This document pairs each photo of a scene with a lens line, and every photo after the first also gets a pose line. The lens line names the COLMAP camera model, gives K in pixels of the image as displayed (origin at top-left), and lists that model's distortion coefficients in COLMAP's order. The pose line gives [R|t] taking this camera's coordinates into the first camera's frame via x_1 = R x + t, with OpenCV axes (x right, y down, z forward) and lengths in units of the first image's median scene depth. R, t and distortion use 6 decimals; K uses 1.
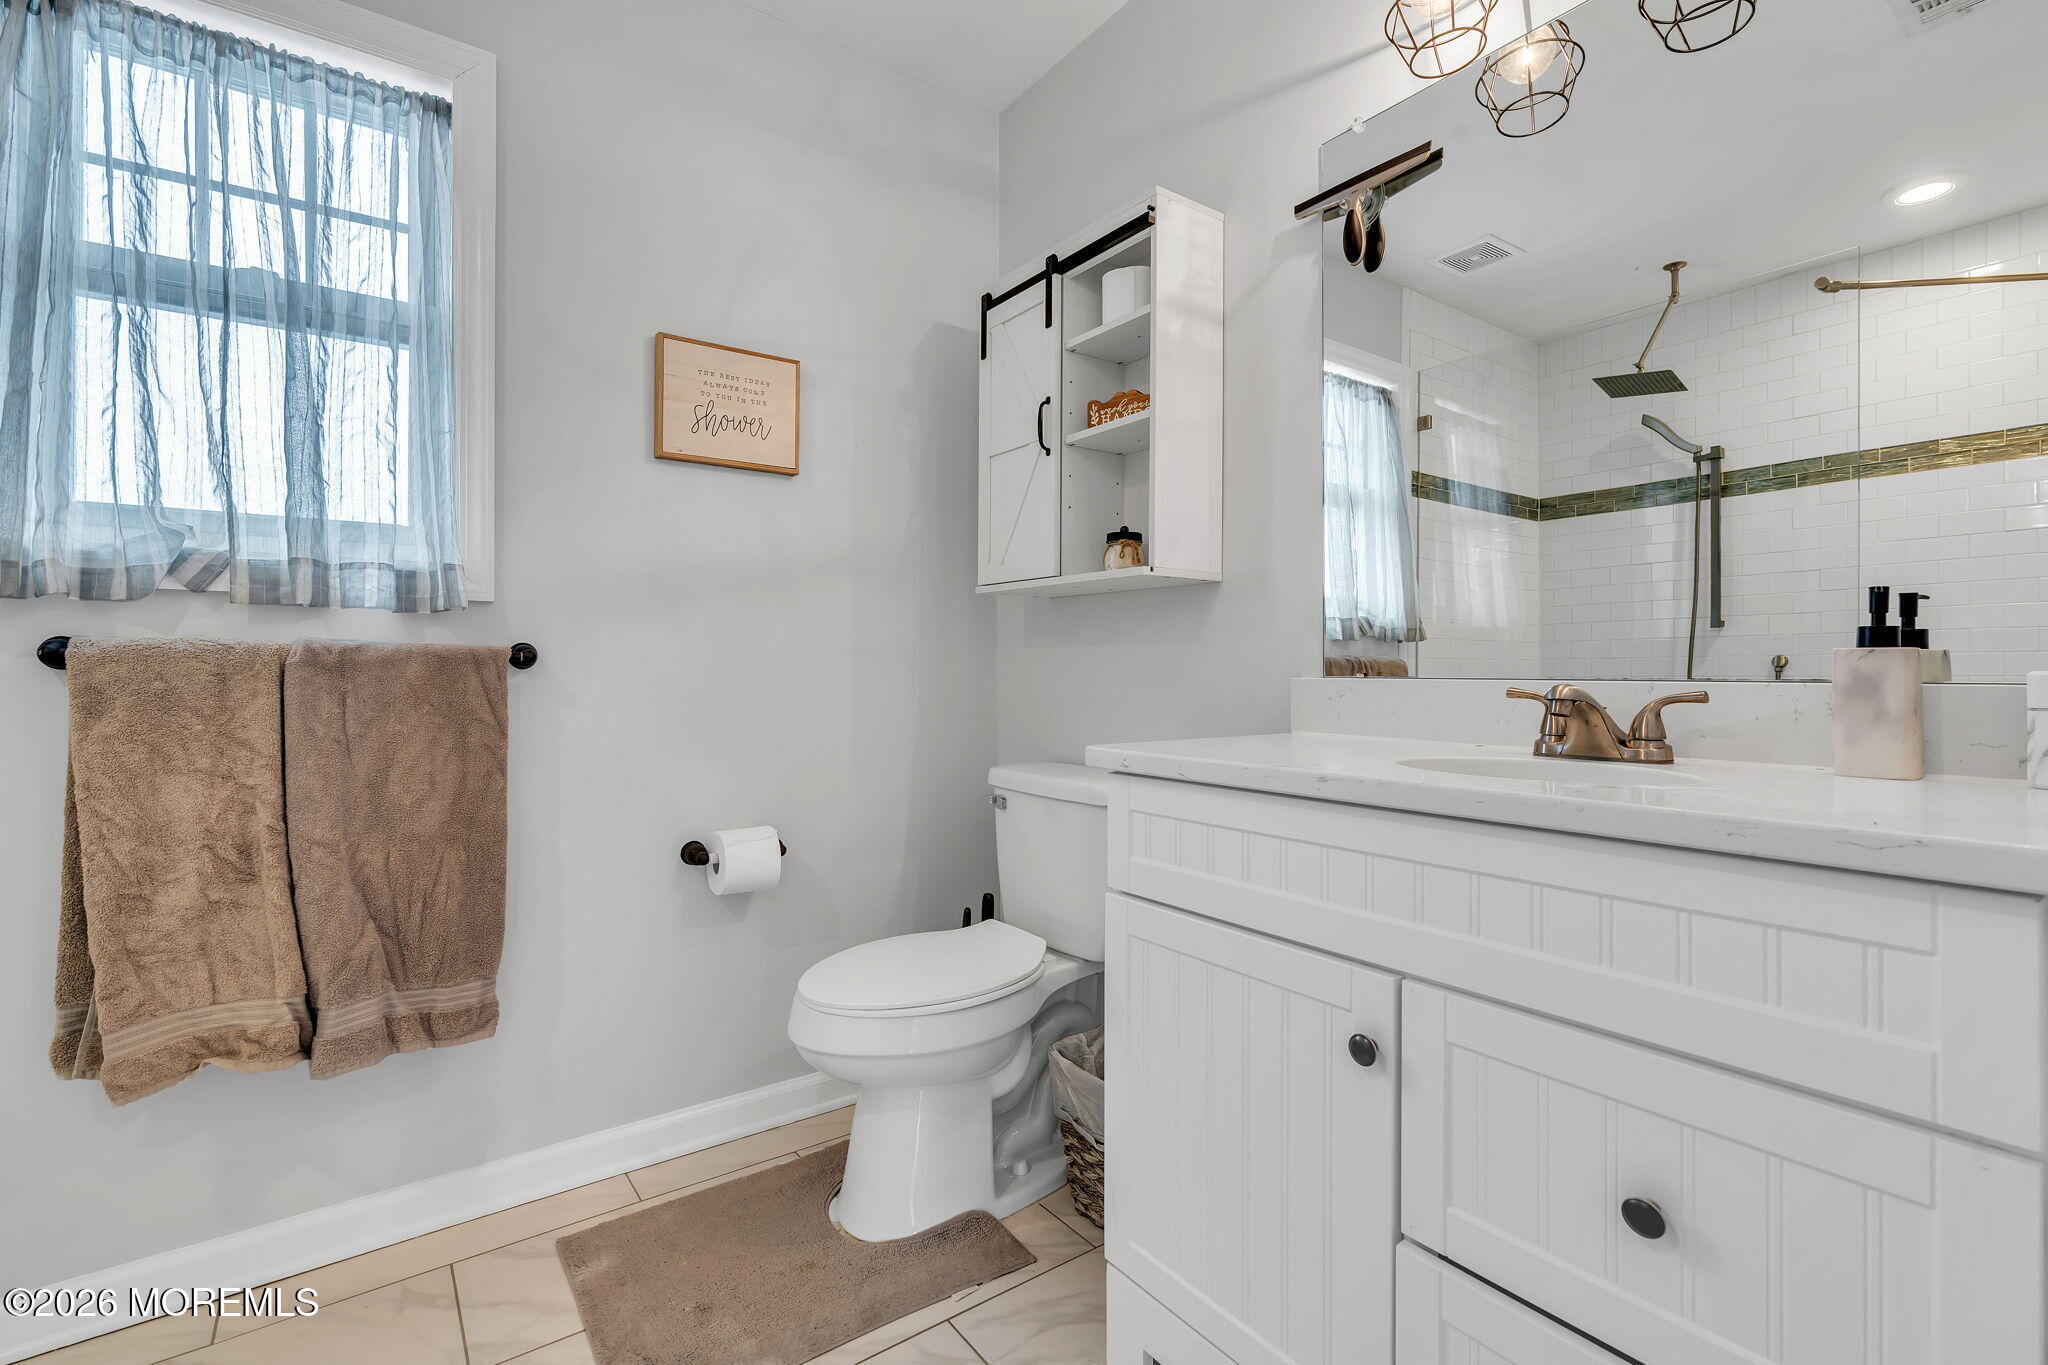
lens RADIAL K [[920.8, 0, 1026.4], [0, 920.8, 662.1], [0, 0, 1]] dist [-0.012334, 0.005193]
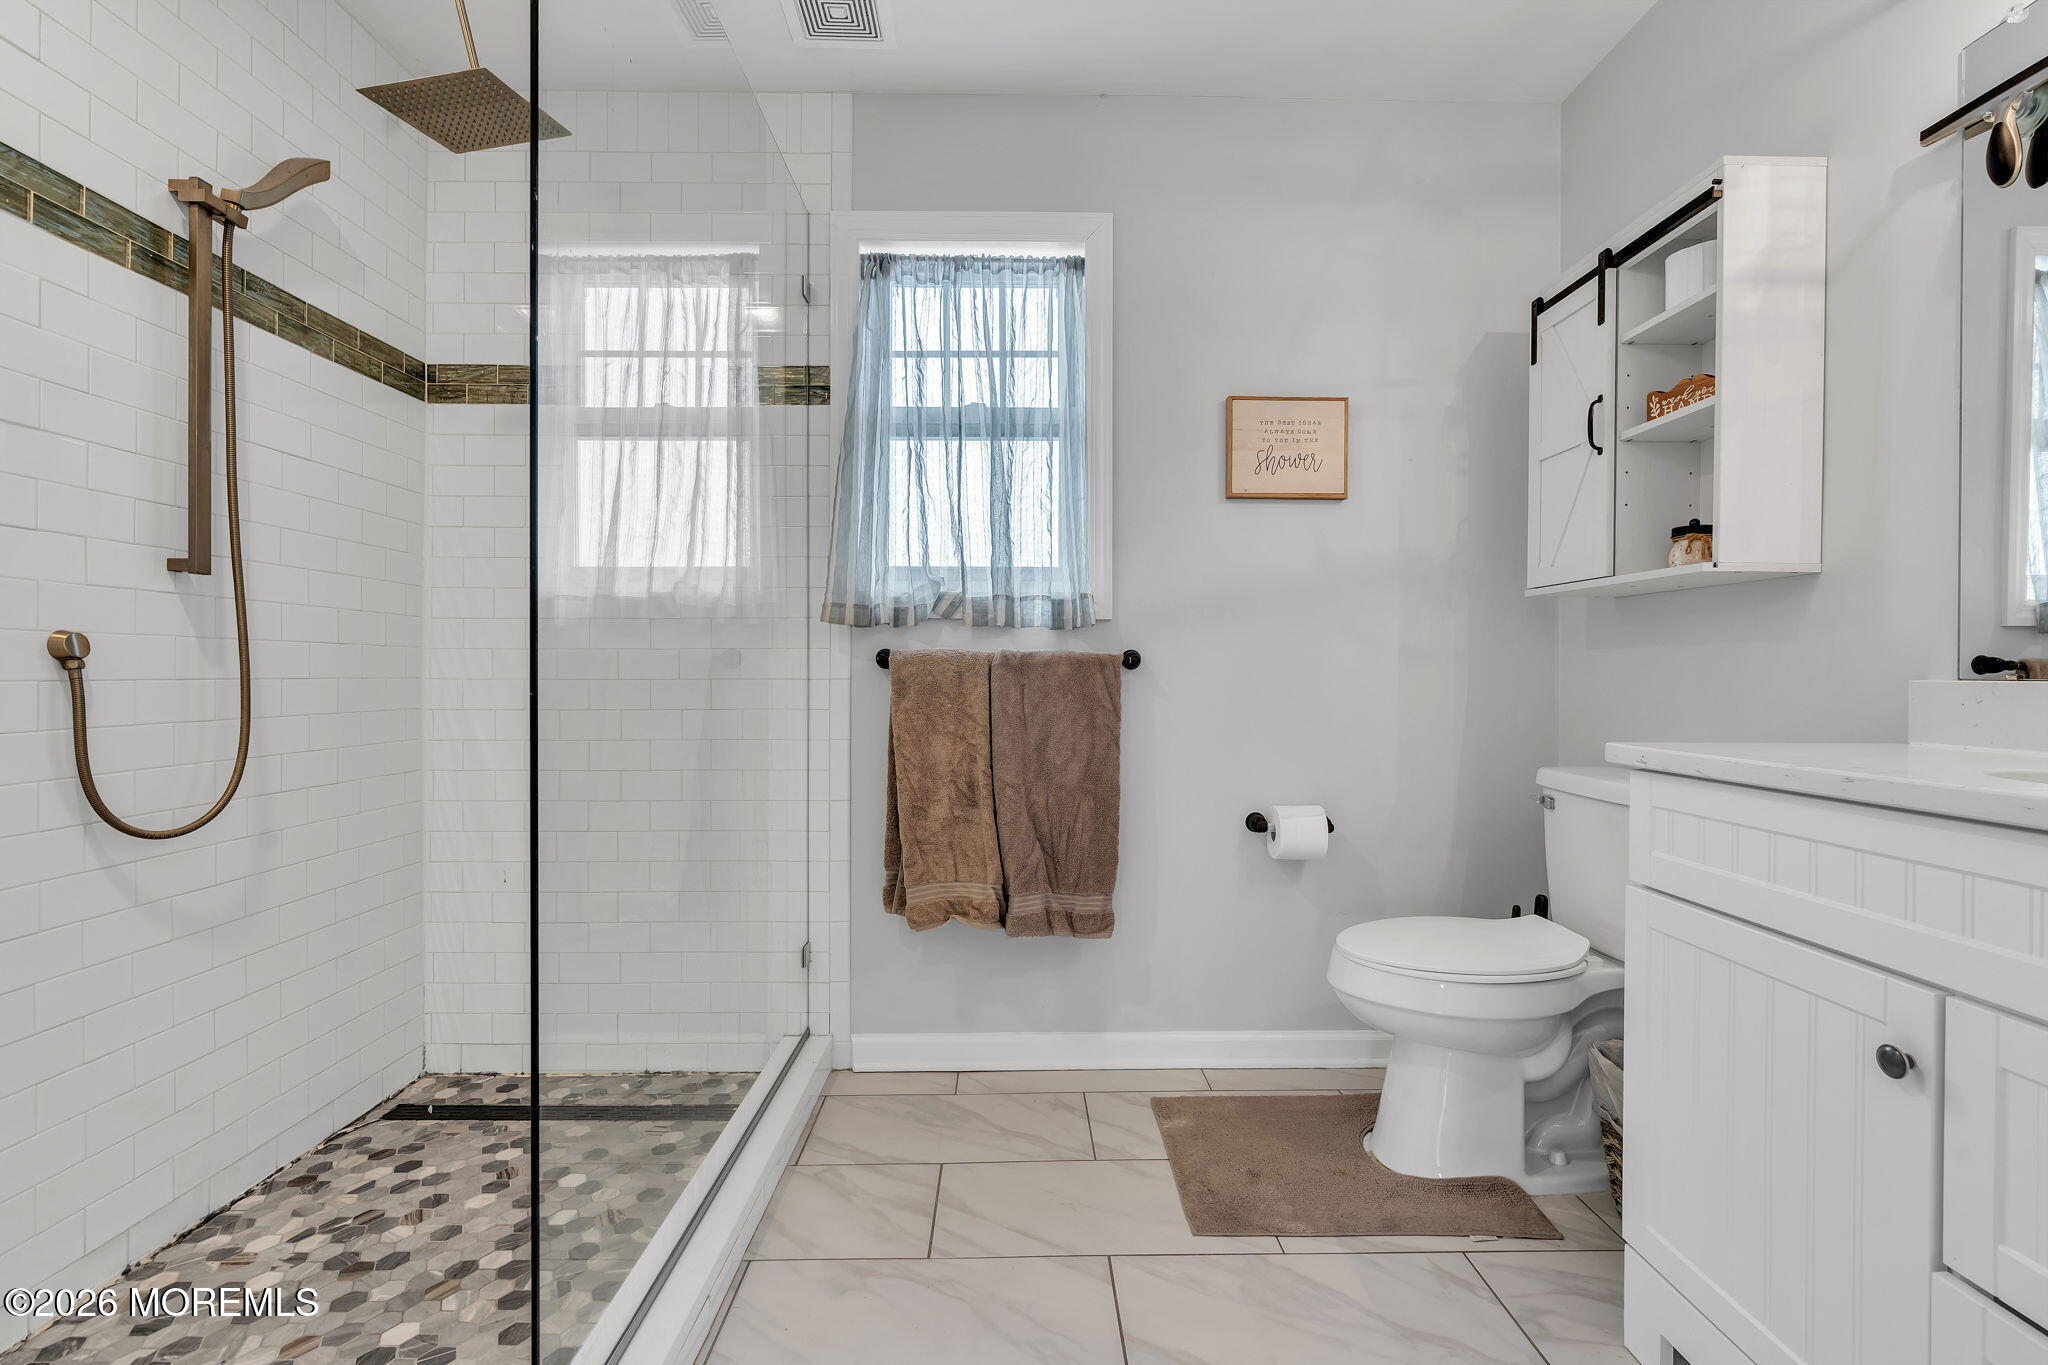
lens RADIAL K [[920.8, 0, 1031.6], [0, 920.8, 678.9], [0, 0, 1]] dist [-0.012334, 0.005193]
pose [[0.817040, 0.006933, -0.576539, 0.114461], [-0.000124, 0.999930, 0.011848, 0.005903], [0.576581, -0.009609, 0.816983, -0.192988]]
